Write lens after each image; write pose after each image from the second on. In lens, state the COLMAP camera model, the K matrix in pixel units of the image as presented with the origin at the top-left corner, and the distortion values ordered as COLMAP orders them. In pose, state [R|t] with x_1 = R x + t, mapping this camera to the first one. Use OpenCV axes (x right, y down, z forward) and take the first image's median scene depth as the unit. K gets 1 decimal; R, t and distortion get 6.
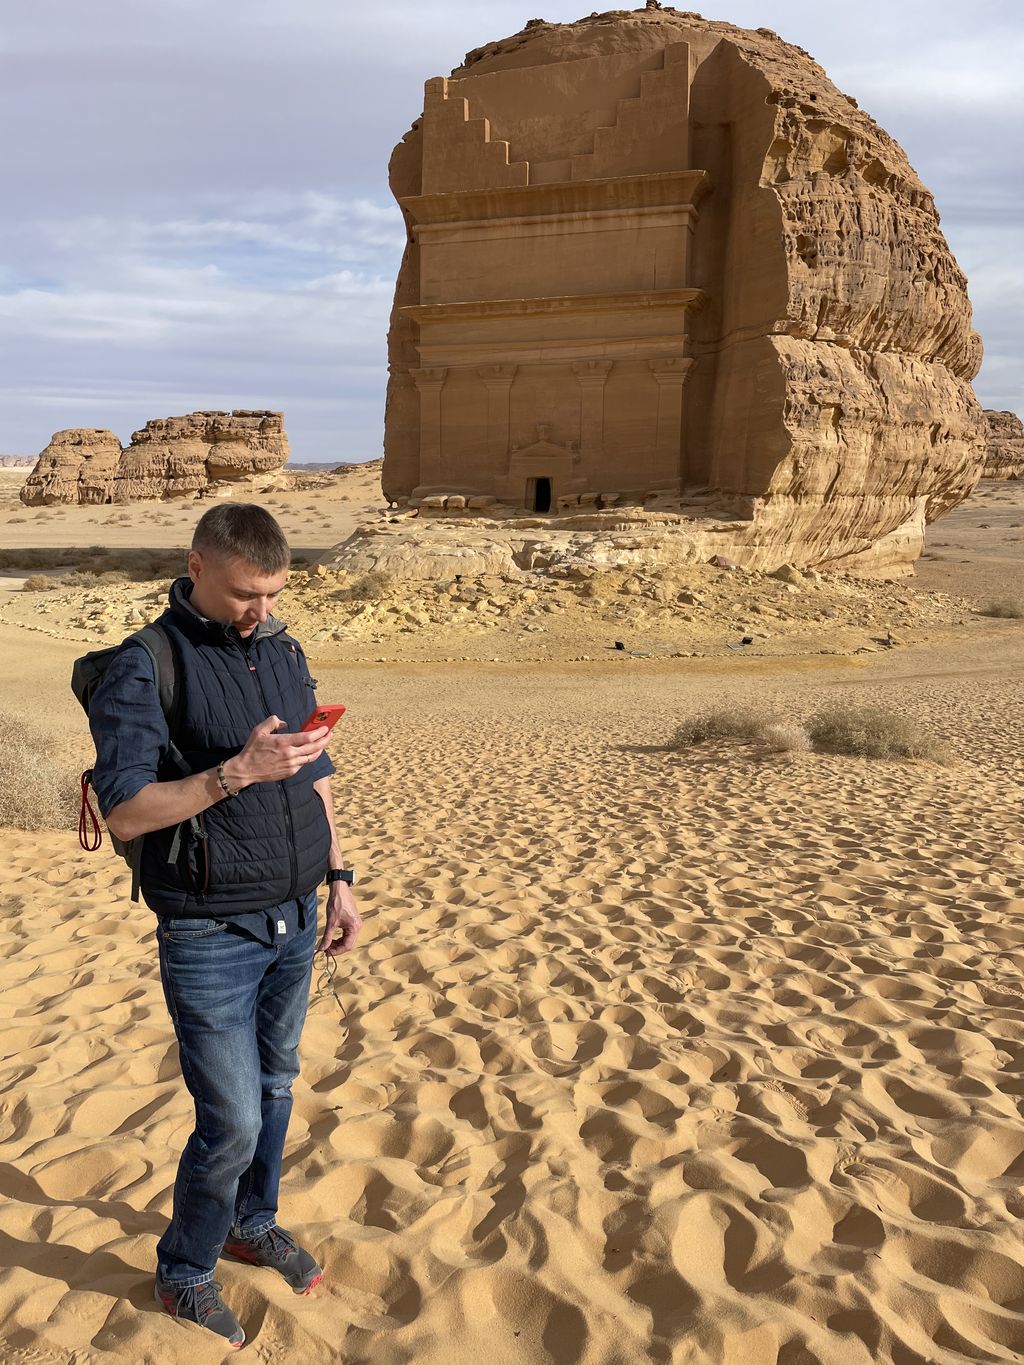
lens RADIAL K [[1026.2, 0, 515.5], [0, 1026.2, 690.3], [0, 0, 1]] dist [0.087096, -0.104992]
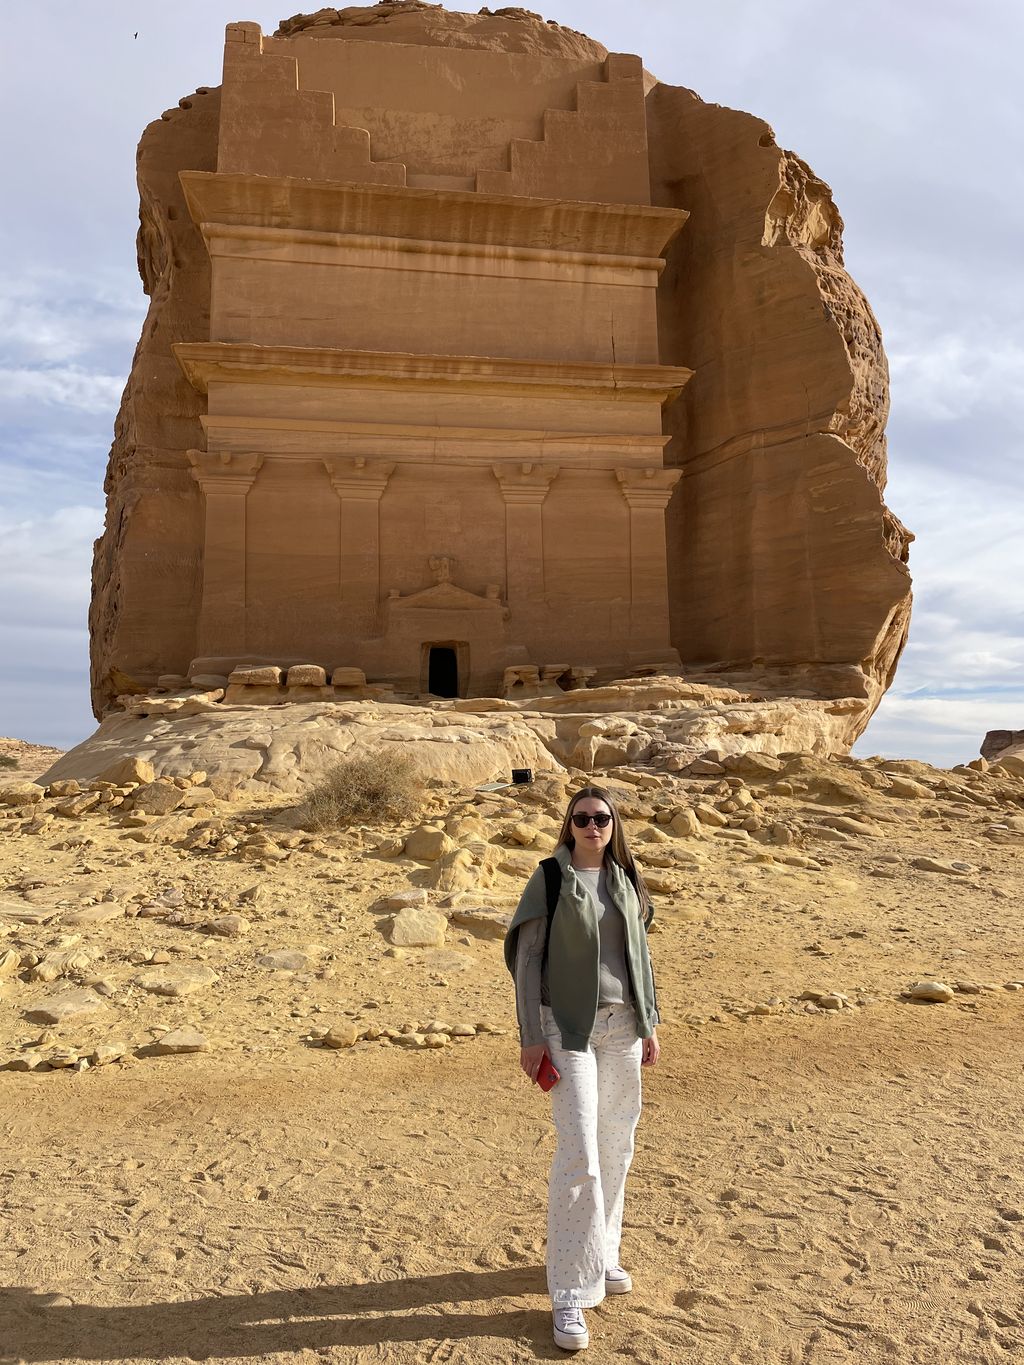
lens RADIAL K [[1026.2, 0, 515.5], [0, 1026.2, 690.3], [0, 0, 1]] dist [0.087096, -0.104992]
pose [[0.890083, 0.031629, 0.454700, -0.208794], [0.101860, 0.958557, -0.266071, -0.026578], [-0.444271, 0.283140, 0.849973, 0.529283]]
